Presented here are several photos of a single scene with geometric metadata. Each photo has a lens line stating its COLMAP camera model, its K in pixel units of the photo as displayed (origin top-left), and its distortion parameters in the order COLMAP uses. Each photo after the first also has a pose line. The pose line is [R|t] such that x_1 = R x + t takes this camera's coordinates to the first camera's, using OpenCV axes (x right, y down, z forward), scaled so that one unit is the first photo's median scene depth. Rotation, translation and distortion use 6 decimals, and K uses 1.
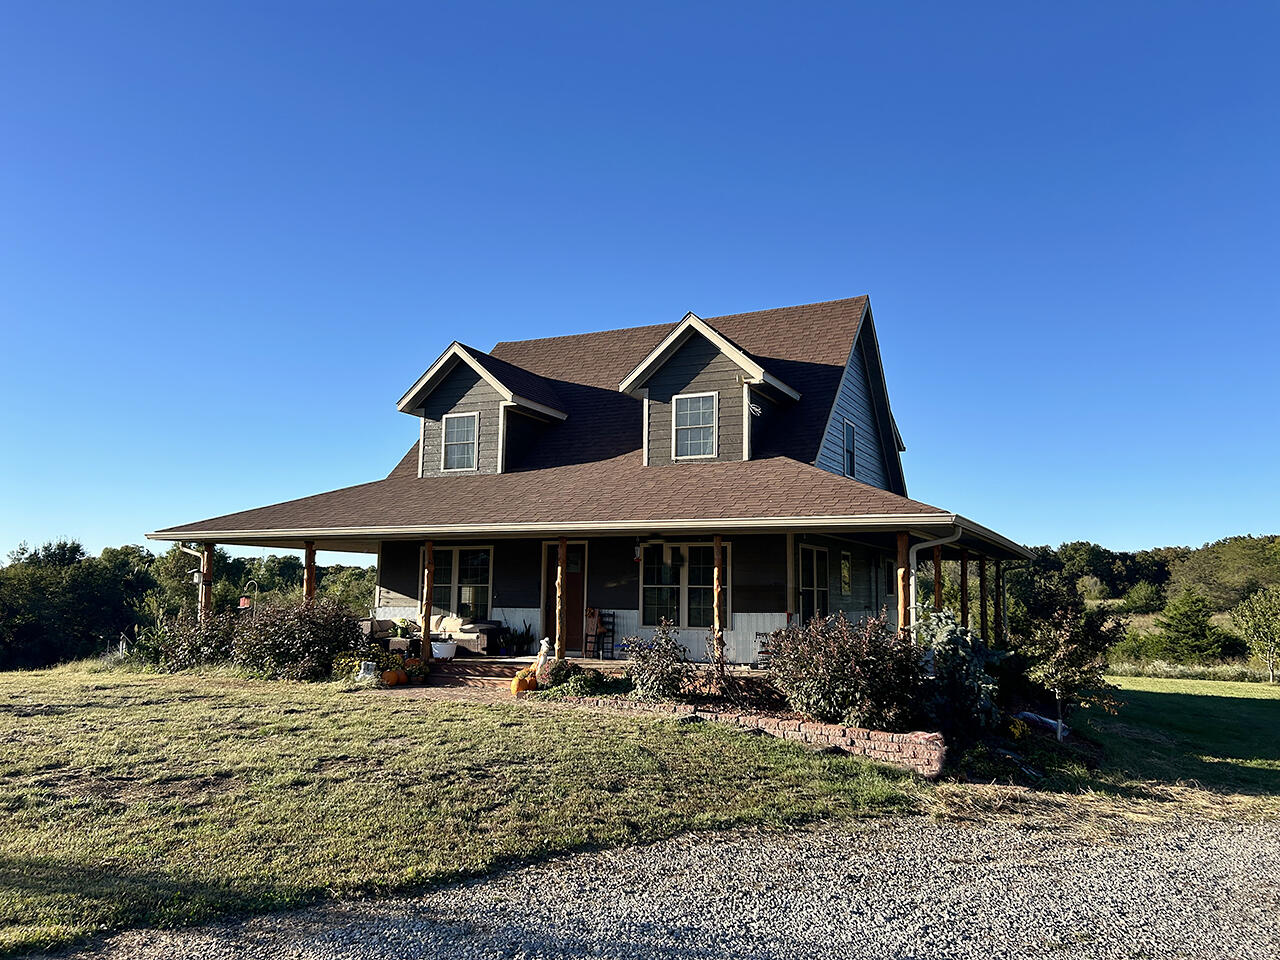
lens RADIAL K [[966.0, 0, 672.8], [0, 966.0, 480.9], [0, 0, 1]] dist [0.009716, 0.000658]
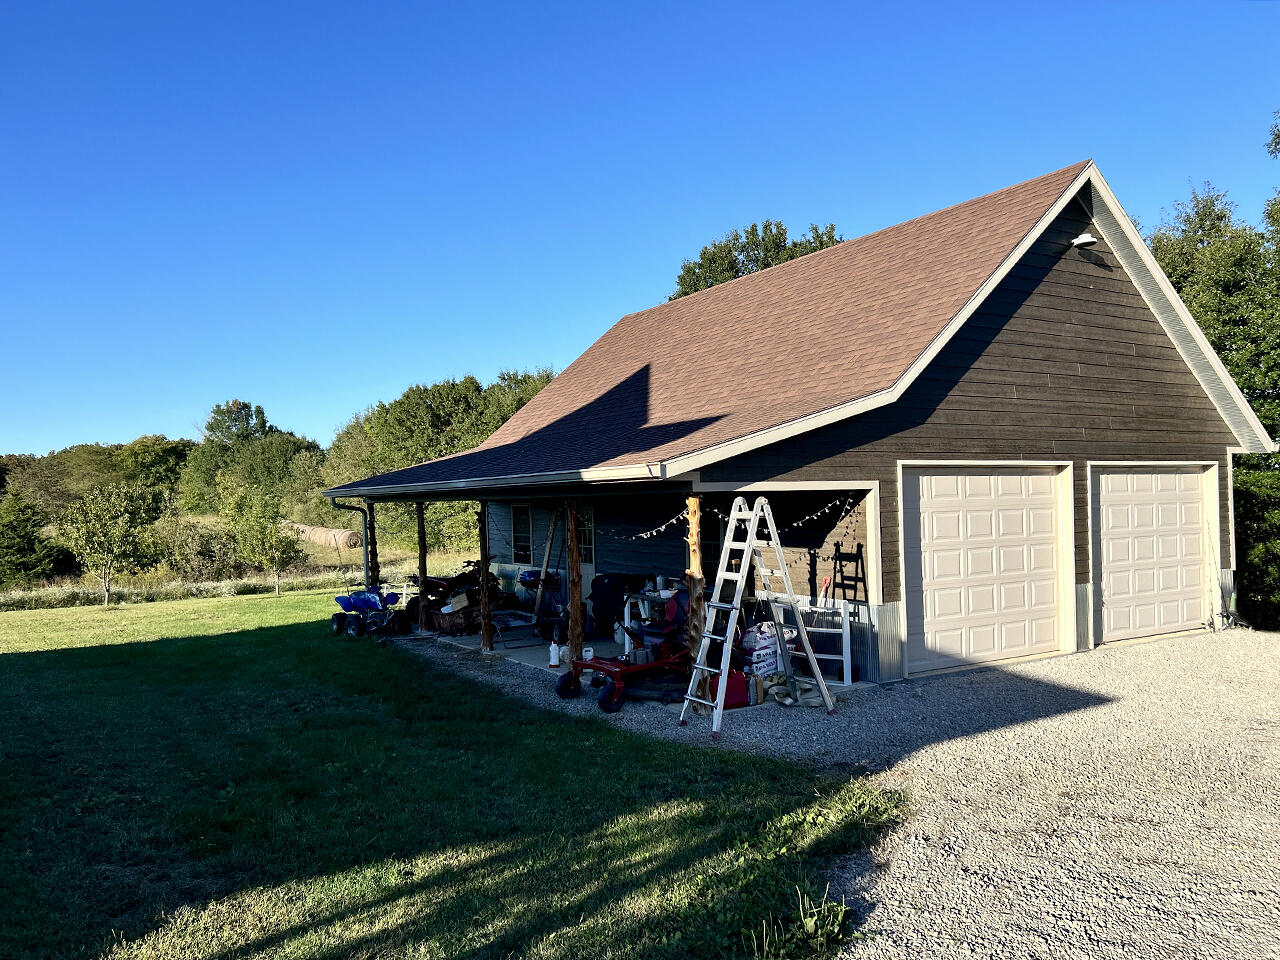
lens RADIAL K [[997.7, 0, 637.7], [0, 997.7, 507.2], [0, 0, 1]] dist [-0.001517, 0.000505]
pose [[0.513984, -0.029720, 0.857285, 0.324643], [-0.071736, 0.994410, 0.077483, 0.078934], [-0.854795, -0.101323, 0.508978, 0.503507]]
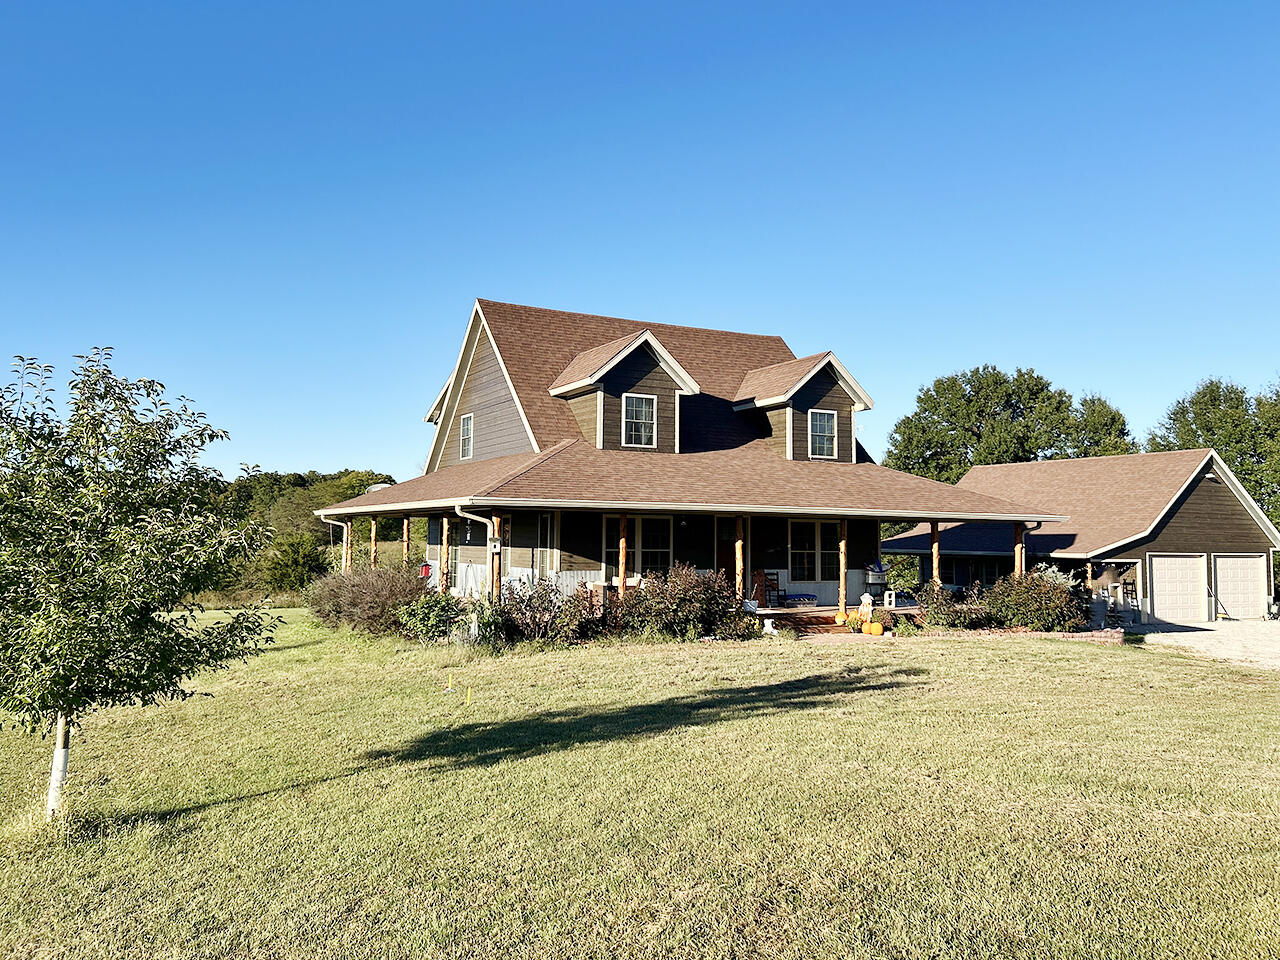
lens RADIAL K [[1009.9, 0, 640.0], [0, 1009.9, 480.0], [0, 0, 1]] dist [0.010217, 0.008228]
pose [[0.591809, 0.039870, 0.805092, -1.174640], [-0.098067, 0.994918, 0.022817, 0.000226], [-0.800091, -0.092456, 0.592711, 0.326197]]
